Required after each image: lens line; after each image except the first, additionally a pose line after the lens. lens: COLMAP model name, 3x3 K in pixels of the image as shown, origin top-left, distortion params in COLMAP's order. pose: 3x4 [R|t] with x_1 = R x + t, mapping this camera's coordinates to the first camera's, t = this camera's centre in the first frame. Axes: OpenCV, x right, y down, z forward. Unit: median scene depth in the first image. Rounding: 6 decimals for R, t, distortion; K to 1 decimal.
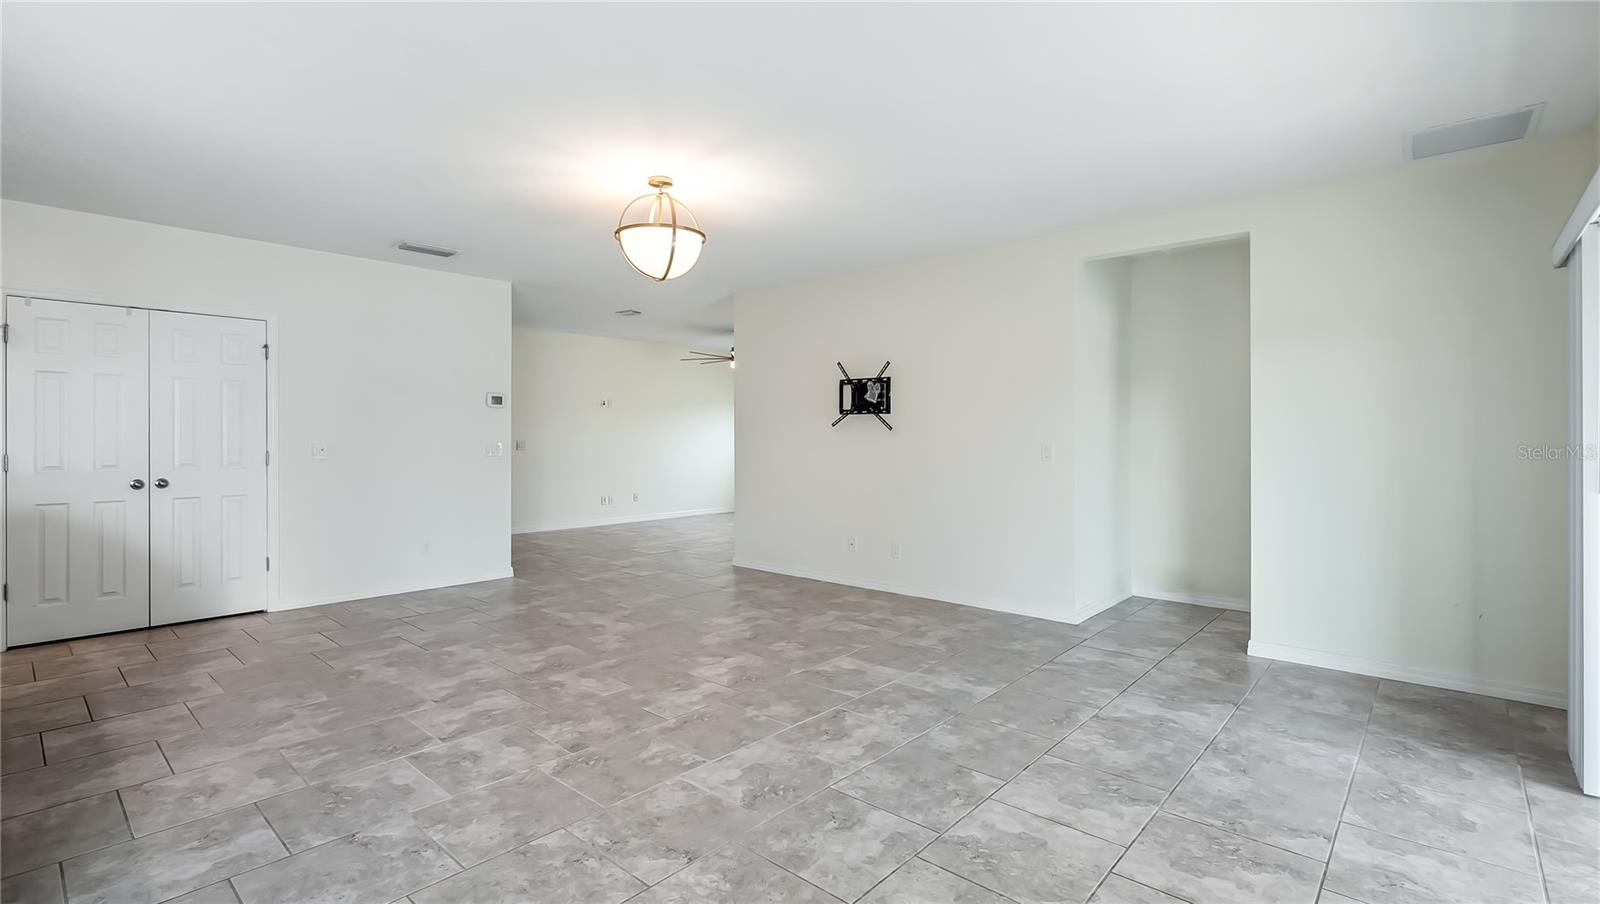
lens RADIAL K [[718.2, 0, 807.6], [0, 718.2, 430.2], [0, 0, 1]] dist [-0.001471, -0.000614]
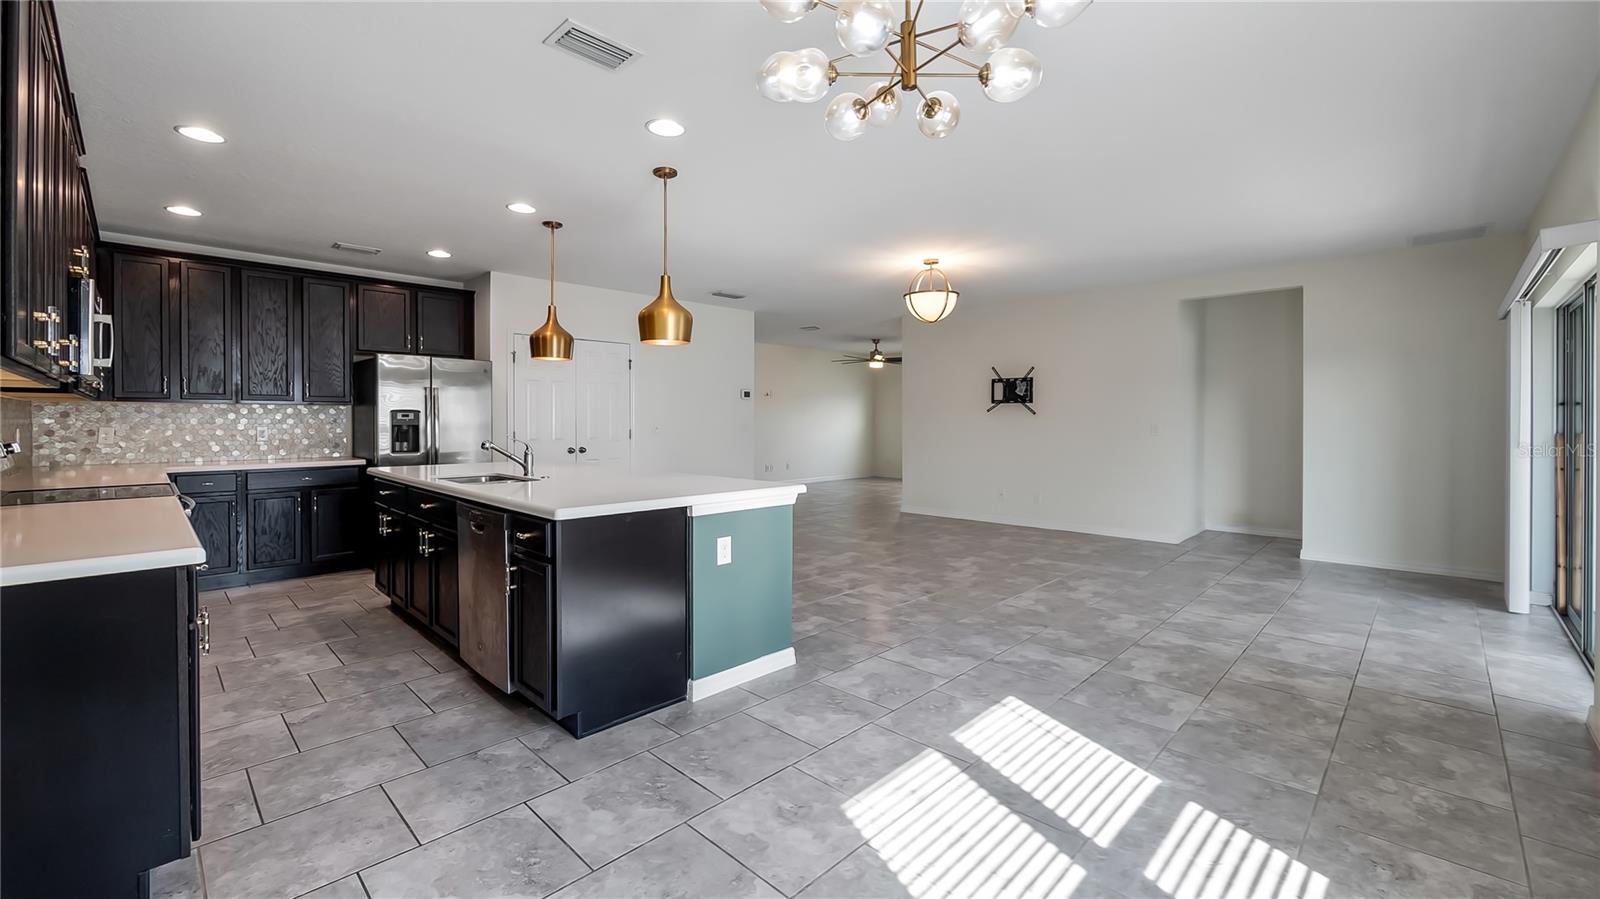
lens RADIAL K [[636.4, 0, 811.8], [0, 636.4, 428.6], [0, 0, 1]] dist [-0.009183, 0.000048]
pose [[0.998690, -0.002929, -0.051083, -0.439467], [0.004105, 0.999729, 0.022922, -0.004211], [0.051002, -0.023102, 0.998431, -0.491359]]
